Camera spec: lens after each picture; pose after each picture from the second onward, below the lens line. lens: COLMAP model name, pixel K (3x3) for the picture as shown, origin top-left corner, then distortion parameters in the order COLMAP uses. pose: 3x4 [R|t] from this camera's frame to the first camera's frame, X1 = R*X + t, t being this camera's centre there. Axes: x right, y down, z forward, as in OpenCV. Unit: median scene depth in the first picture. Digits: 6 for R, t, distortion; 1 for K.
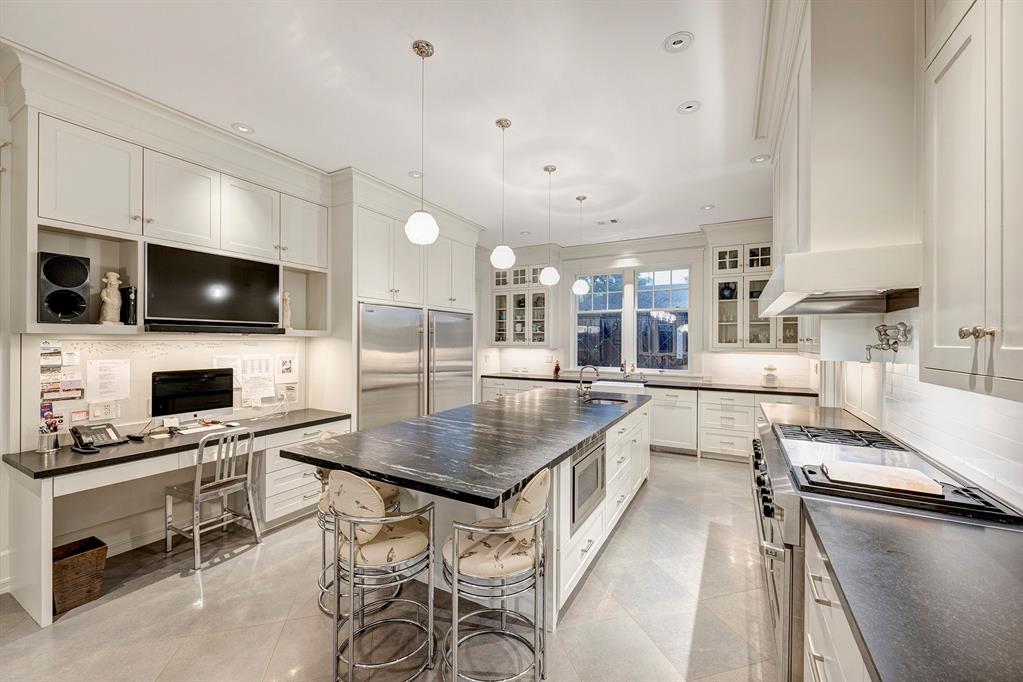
lens RADIAL K [[400.2, 0, 514.7], [0, 400.2, 346.7], [0, 0, 1]] dist [-0.000578, 0.000105]
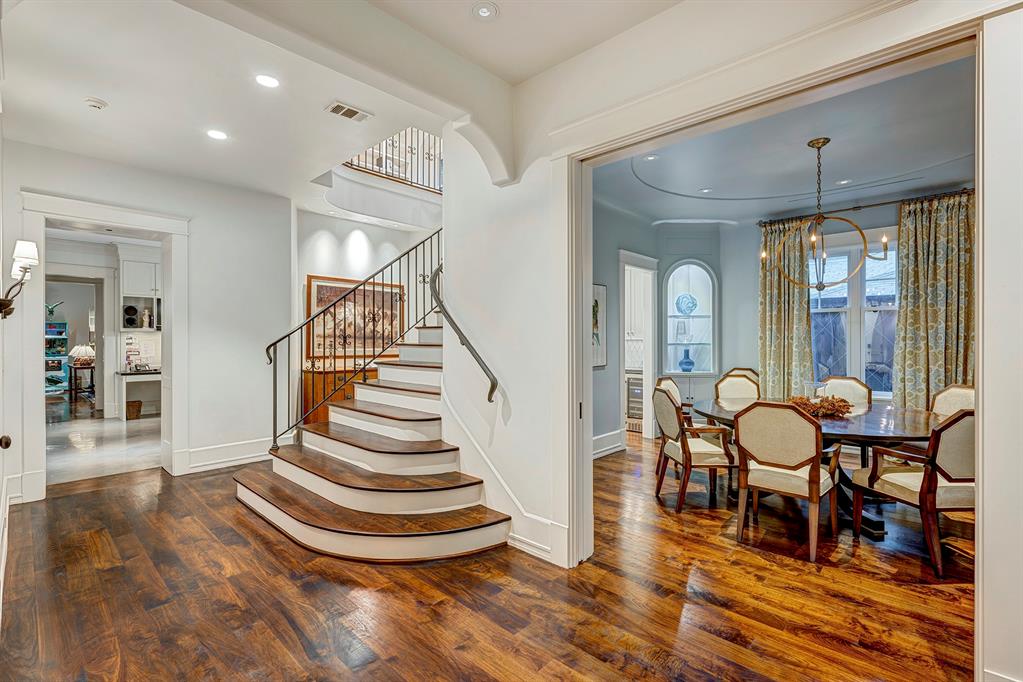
lens RADIAL K [[468.5, 0, 515.1], [0, 468.5, 342.6], [0, 0, 1]] dist [-0.001718, -0.000233]
pose [[0.969689, 0.002368, -0.244329, 2.333787], [-0.002060, 0.999997, 0.001516, 0.035804], [0.244332, -0.000967, 0.969691, -1.571263]]
